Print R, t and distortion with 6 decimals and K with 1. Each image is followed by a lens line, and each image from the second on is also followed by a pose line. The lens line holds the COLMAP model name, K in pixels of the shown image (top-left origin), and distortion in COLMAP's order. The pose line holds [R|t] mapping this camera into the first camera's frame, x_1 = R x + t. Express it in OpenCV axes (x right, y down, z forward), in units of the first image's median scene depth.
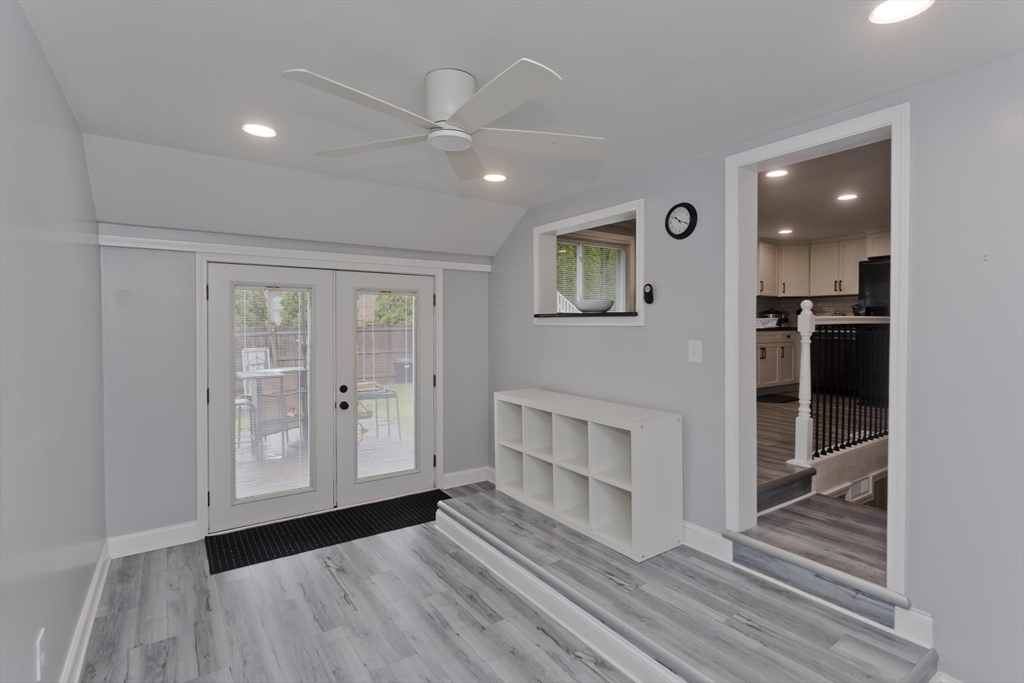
lens RADIAL K [[491.7, 0, 509.3], [0, 491.7, 338.3], [0, 0, 1]] dist [-0.005262, 0.000053]
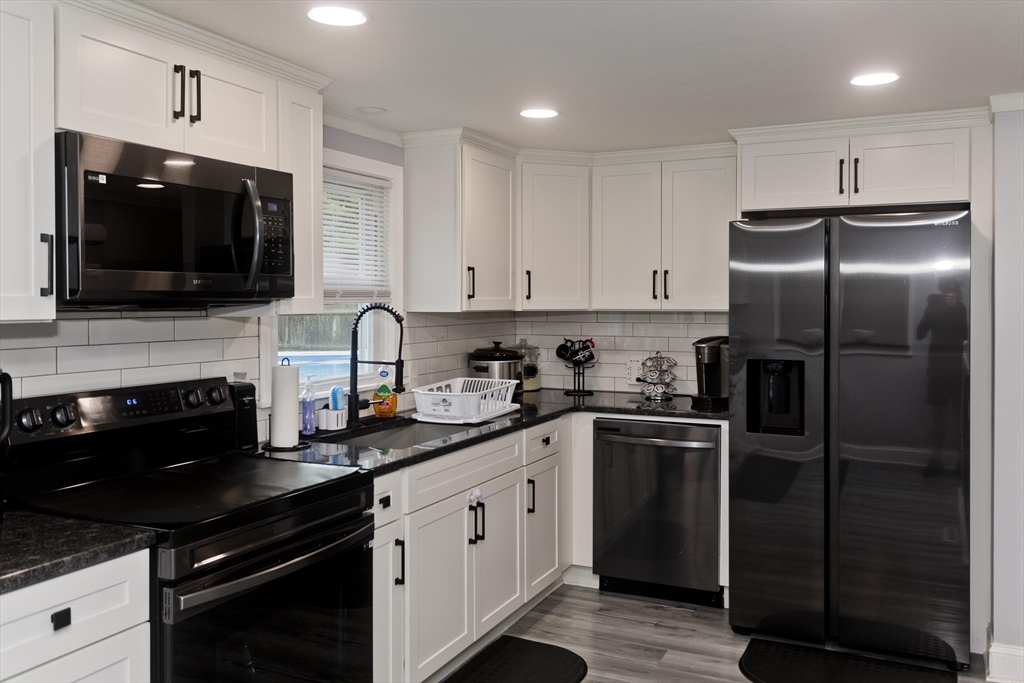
lens RADIAL K [[853.0, 0, 512.9], [0, 853.0, 341.1], [0, 0, 1]] dist [-0.005466, -0.001631]
pose [[0.862625, -0.014573, 0.505634, 0.259759], [0.001001, 0.999632, 0.027102, -0.082552], [-0.505843, -0.022873, 0.862322, 0.514031]]
